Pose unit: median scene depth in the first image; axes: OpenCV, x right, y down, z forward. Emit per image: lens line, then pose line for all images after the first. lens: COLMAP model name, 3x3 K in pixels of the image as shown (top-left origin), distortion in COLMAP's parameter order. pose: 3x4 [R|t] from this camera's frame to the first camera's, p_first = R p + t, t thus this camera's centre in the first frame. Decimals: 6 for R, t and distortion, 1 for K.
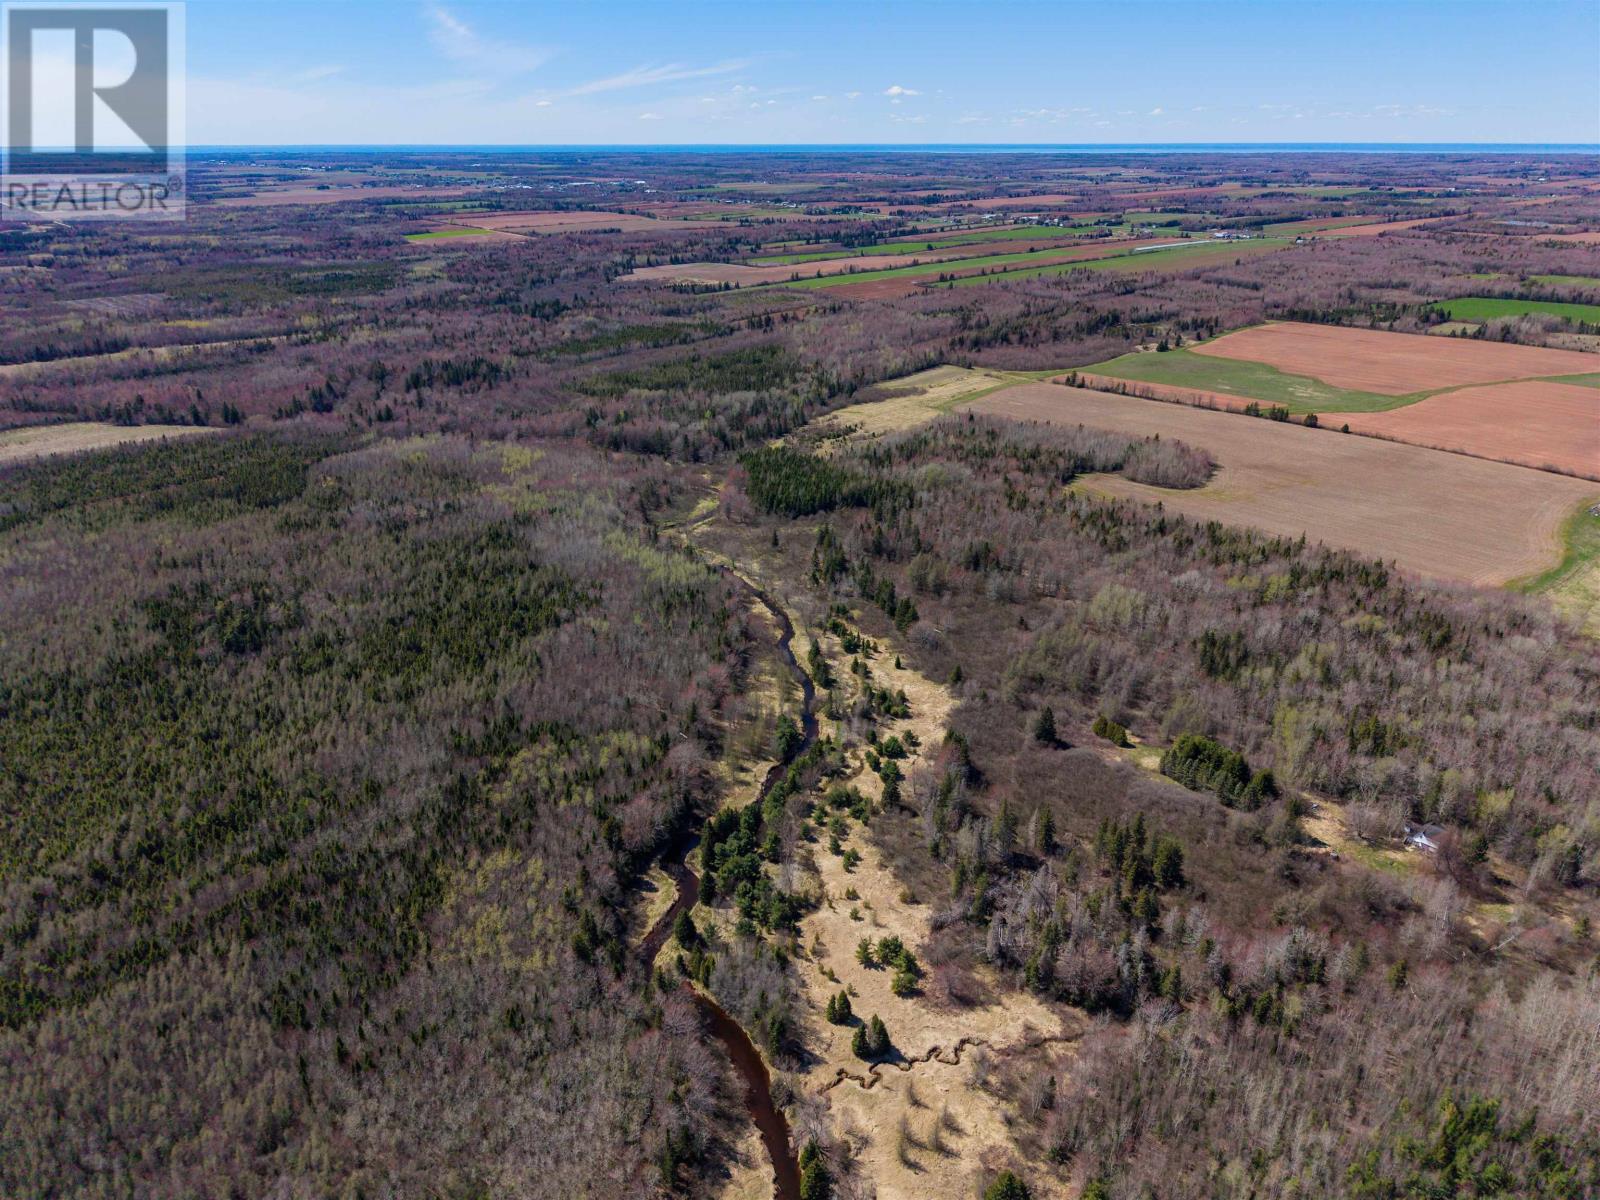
lens RADIAL K [[1067.2, 0, 800.0], [0, 1067.2, 600.0], [0, 0, 1]] dist [0.047049, -0.058256]
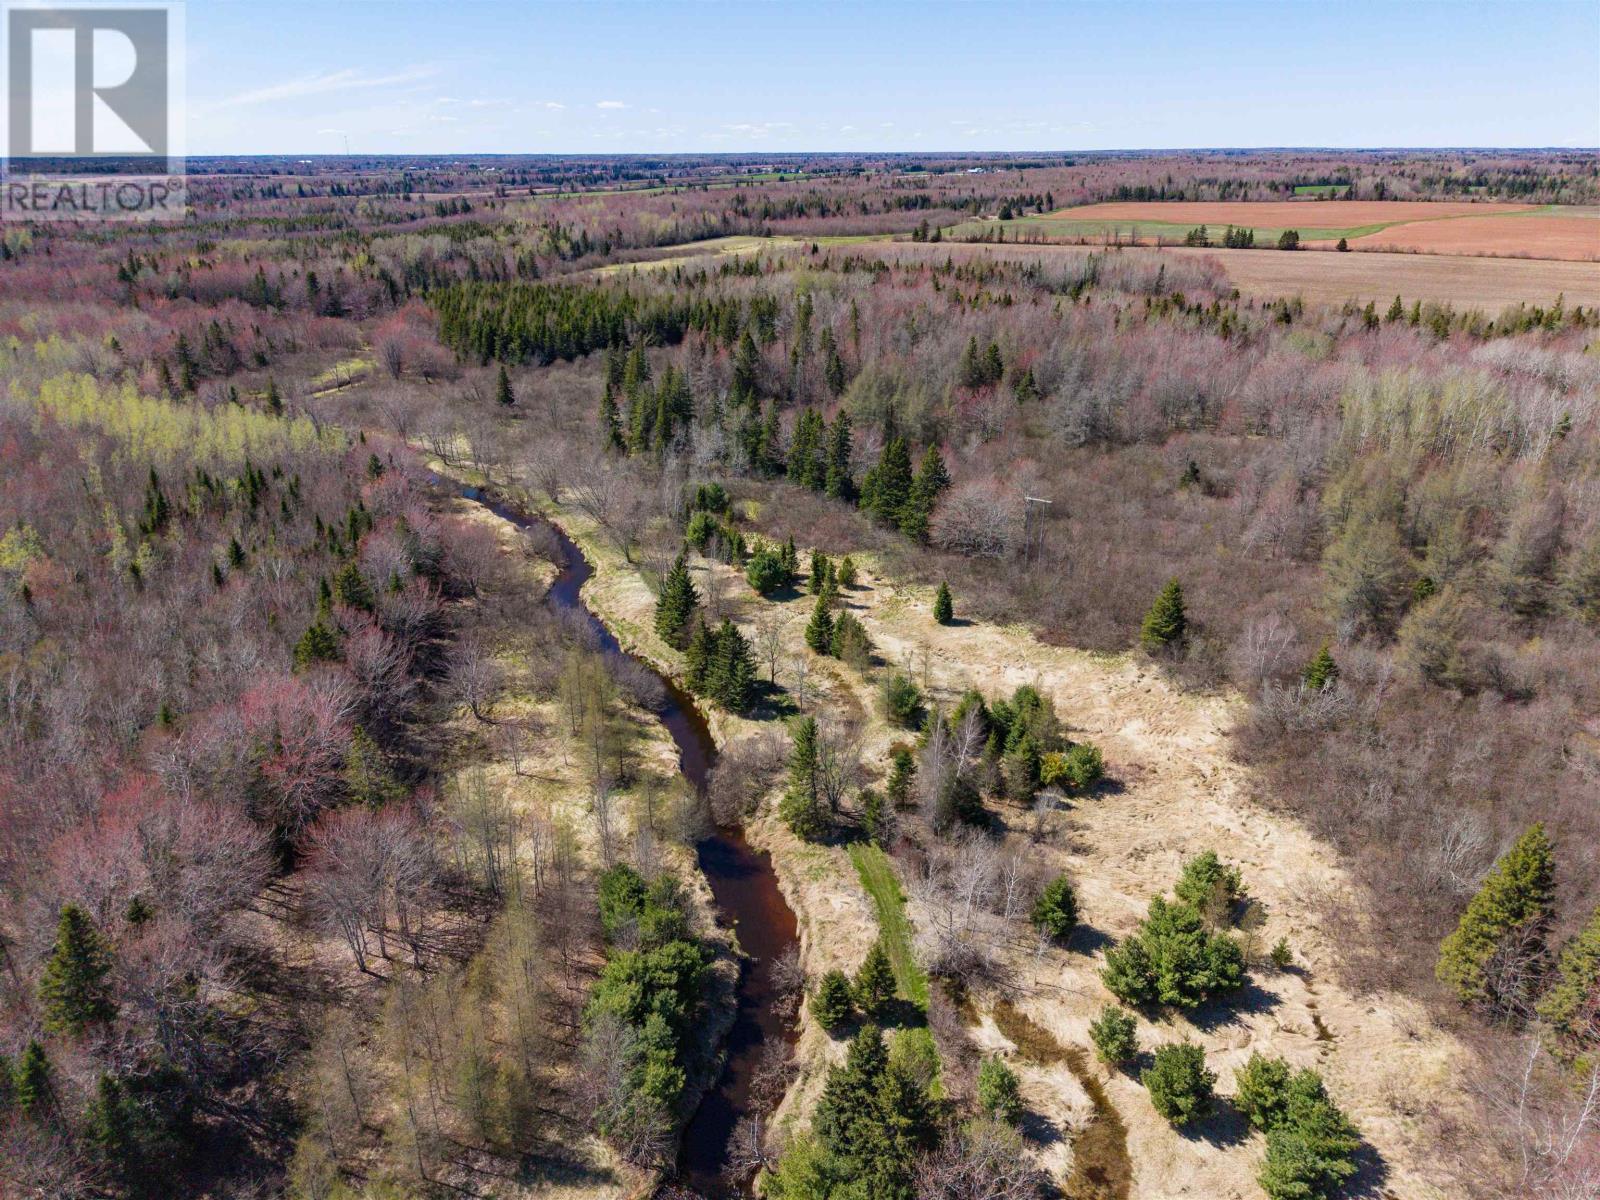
lens RADIAL K [[1063.5, 0, 800.0], [0, 1063.5, 600.0], [0, 0, 1]] dist [0.049080, -0.057552]
pose [[0.966591, -0.101218, 0.235492, -0.016161], [0.104592, 0.994513, -0.001851, 0.035948], [-0.234012, 0.026420, 0.971875, 0.478450]]
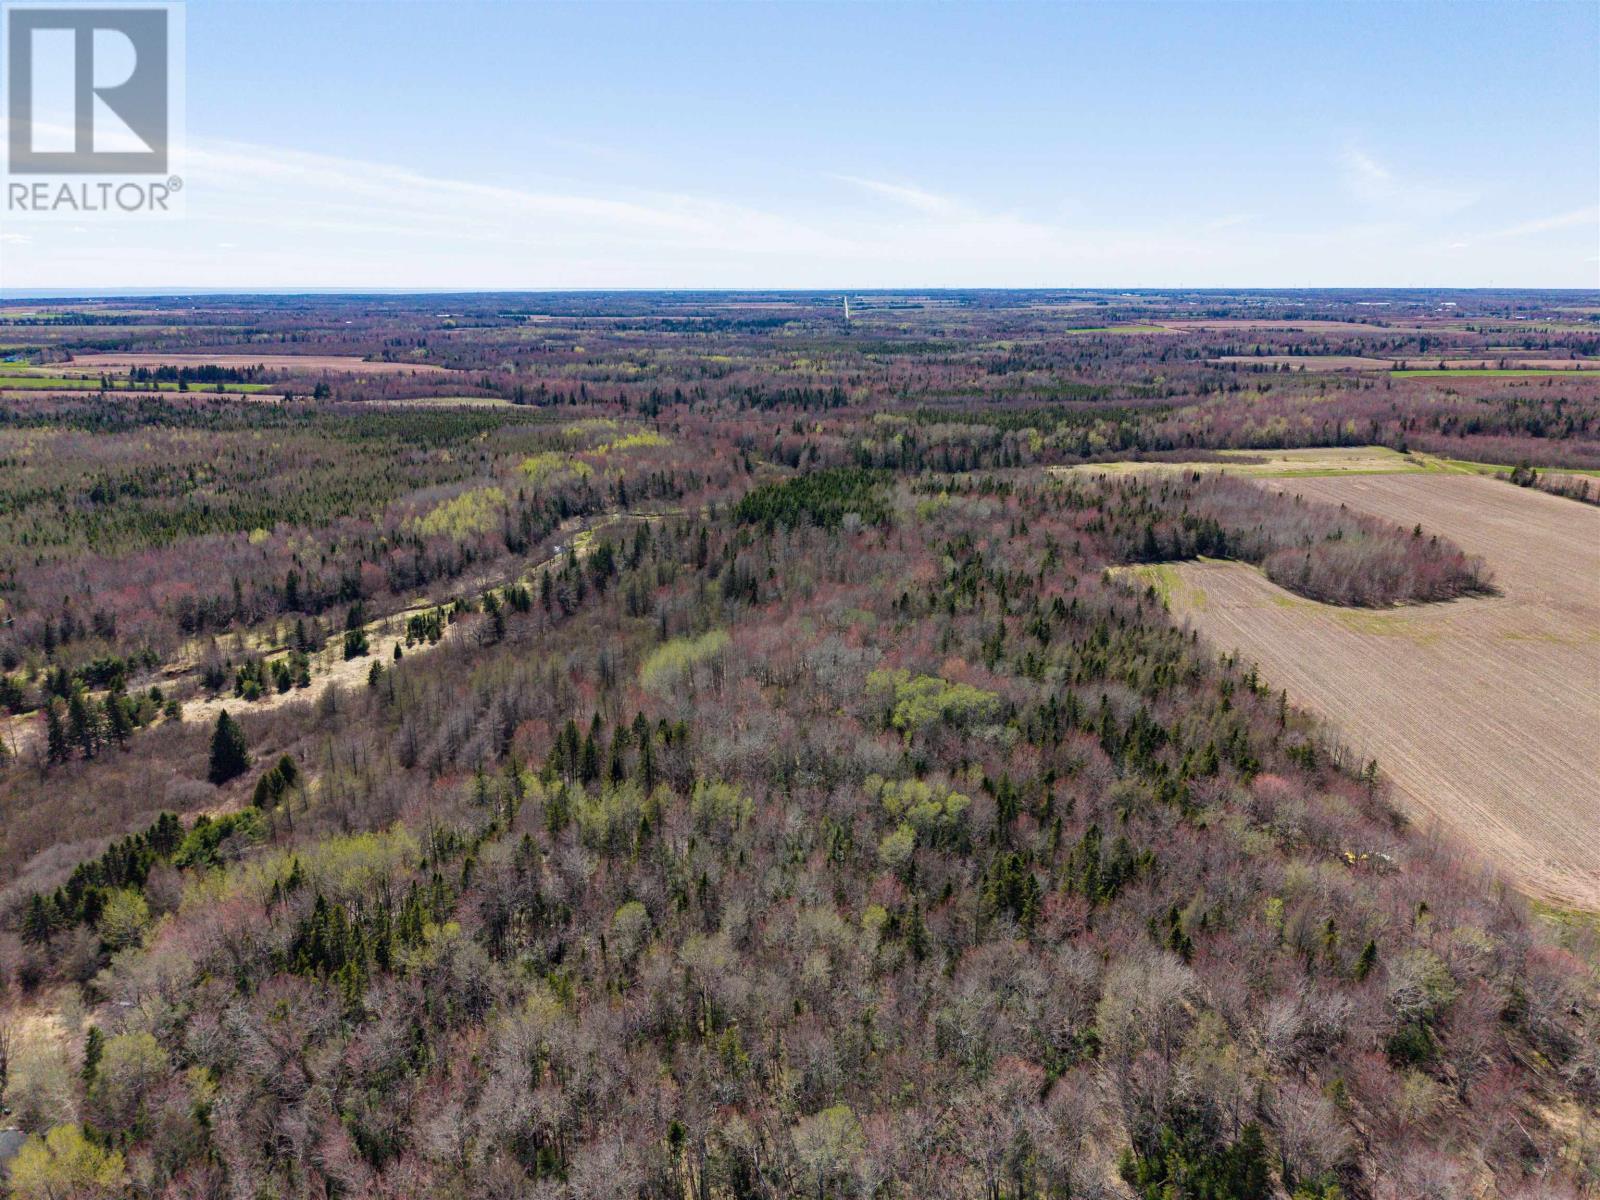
lens RADIAL K [[1061.8, 0, 800.0], [0, 1061.8, 600.0], [0, 0, 1]] dist [0.050446, -0.070229]
pose [[0.733416, 0.195797, -0.650972, 0.500631], [-0.272022, 0.962139, -0.017083, -0.023274], [0.622981, 0.189608, 0.758910, 0.424282]]
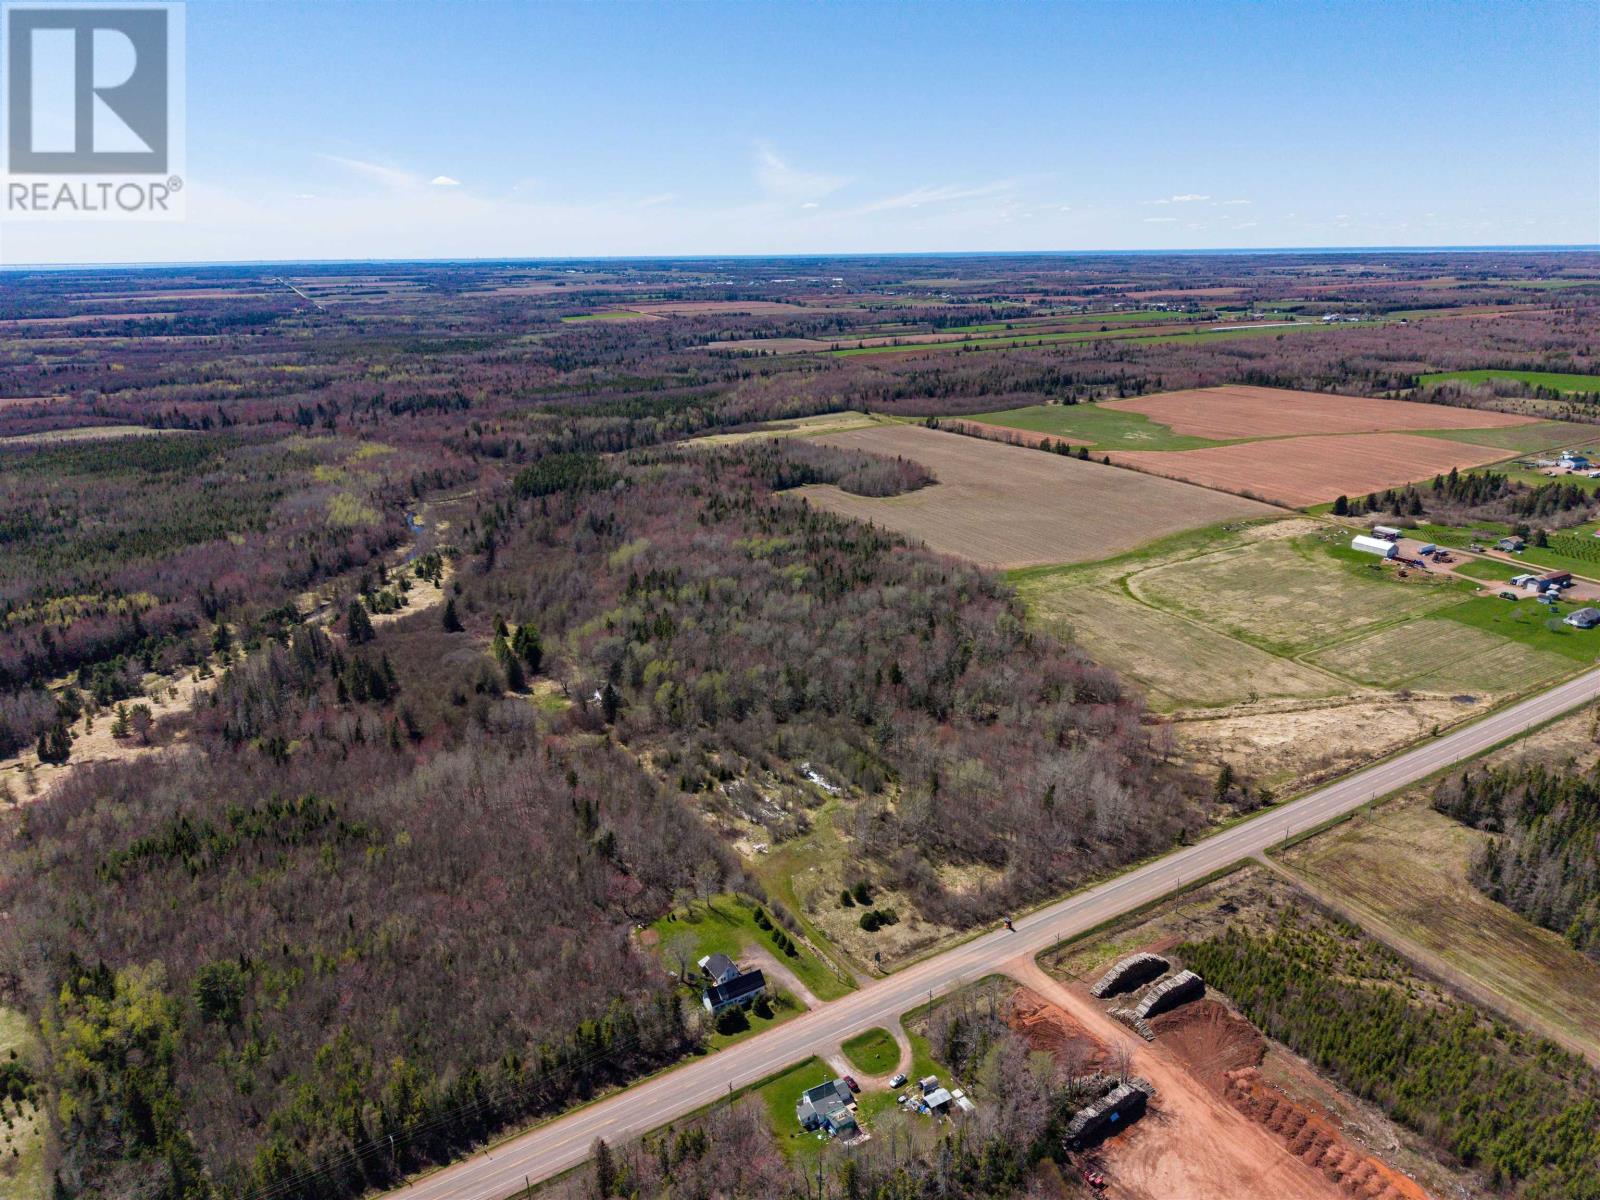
lens RADIAL K [[1068.4, 0, 800.0], [0, 1068.4, 600.0], [0, 0, 1]] dist [0.052250, -0.067321]
pose [[0.970508, 0.066586, -0.231690, 0.535771], [-0.087056, 0.993045, -0.079265, 0.095545], [0.224801, 0.097097, 0.969555, -0.073859]]
